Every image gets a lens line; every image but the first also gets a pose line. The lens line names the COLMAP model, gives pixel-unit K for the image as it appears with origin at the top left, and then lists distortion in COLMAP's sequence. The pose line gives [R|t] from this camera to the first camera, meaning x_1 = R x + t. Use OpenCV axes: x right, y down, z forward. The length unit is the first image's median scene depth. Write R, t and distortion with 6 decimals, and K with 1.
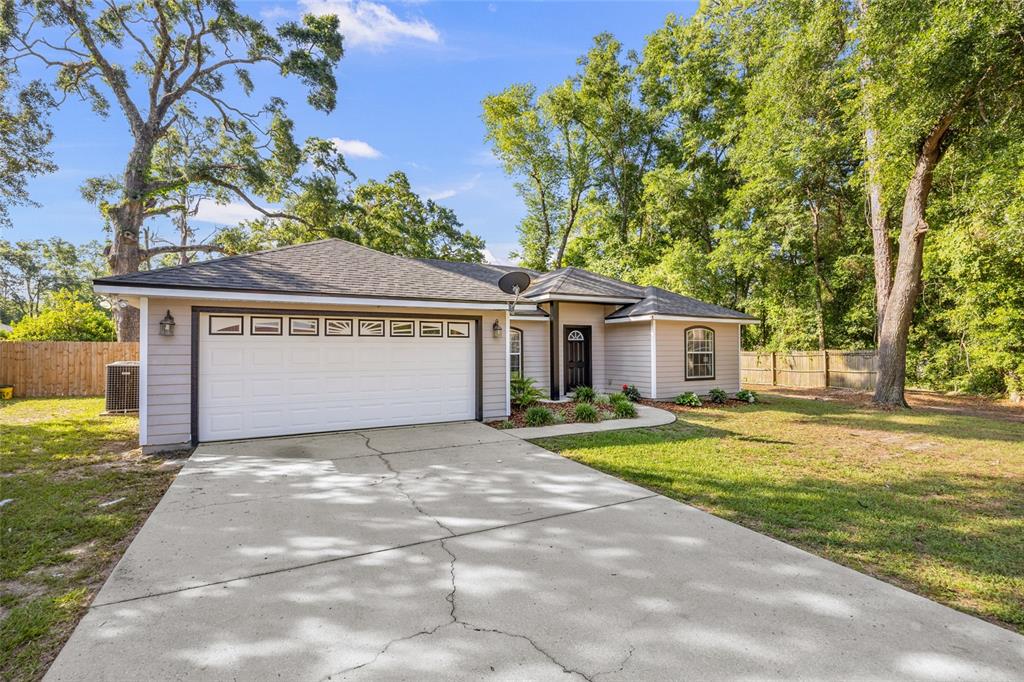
lens RADIAL K [[456.2, 0, 510.0], [0, 456.2, 343.5], [0, 0, 1]] dist [-0.009849, 0.000239]
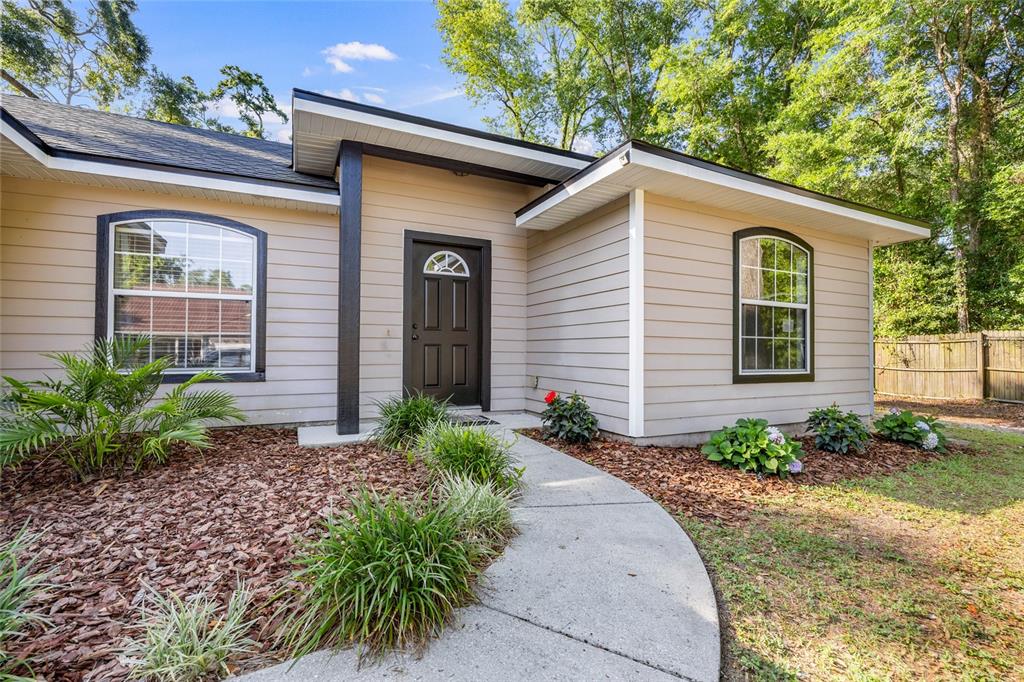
lens RADIAL K [[456.2, 0, 509.2], [0, 456.2, 341.4], [0, 0, 1]] dist [-0.009849, 0.000239]
pose [[0.998817, 0.010960, -0.047384, 0.221348], [-0.011335, 0.999906, -0.007665, 0.053149], [0.047295, 0.008193, 0.998847, 0.621155]]
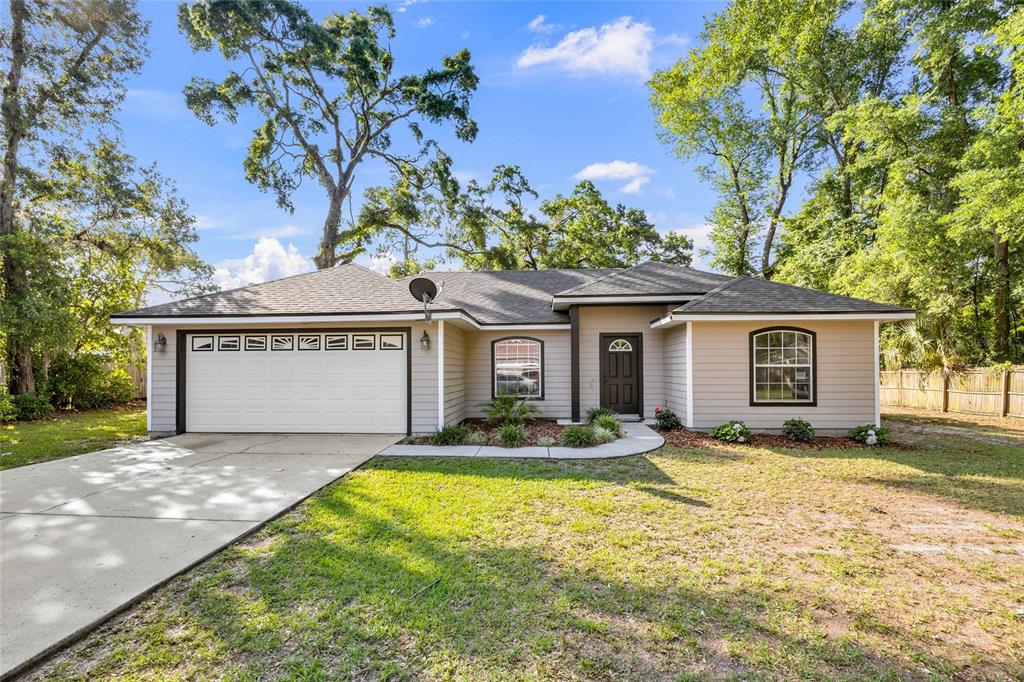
lens RADIAL K [[475.7, 0, 509.1], [0, 475.7, 364.3], [0, 0, 1]] dist [-0.014084, 0.001246]
pose [[0.847155, -0.003993, -0.531330, 0.436625], [0.008783, 0.999940, 0.006490, 0.009325], [0.531273, -0.010165, 0.847140, 0.171883]]
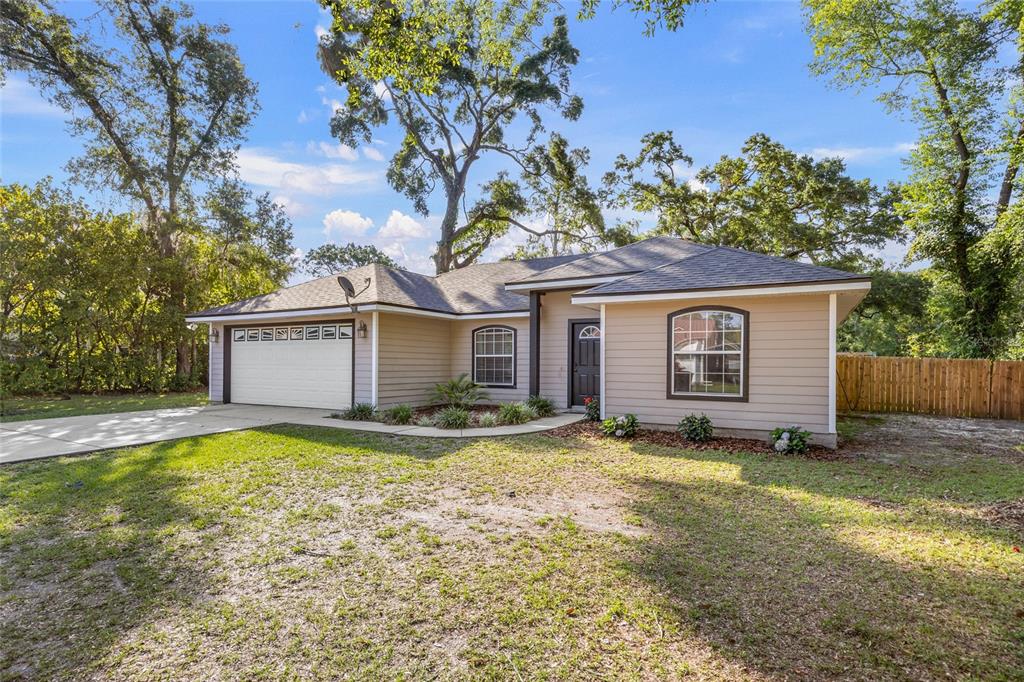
lens RADIAL K [[520.1, 0, 513.6], [0, 520.1, 366.2], [0, 0, 1]] dist [-0.005493, -0.001106]
pose [[0.546390, 0.011805, -0.837448, 0.818247], [0.004939, 0.999838, 0.017317, 0.024011], [0.837516, -0.013598, 0.546243, 0.422374]]
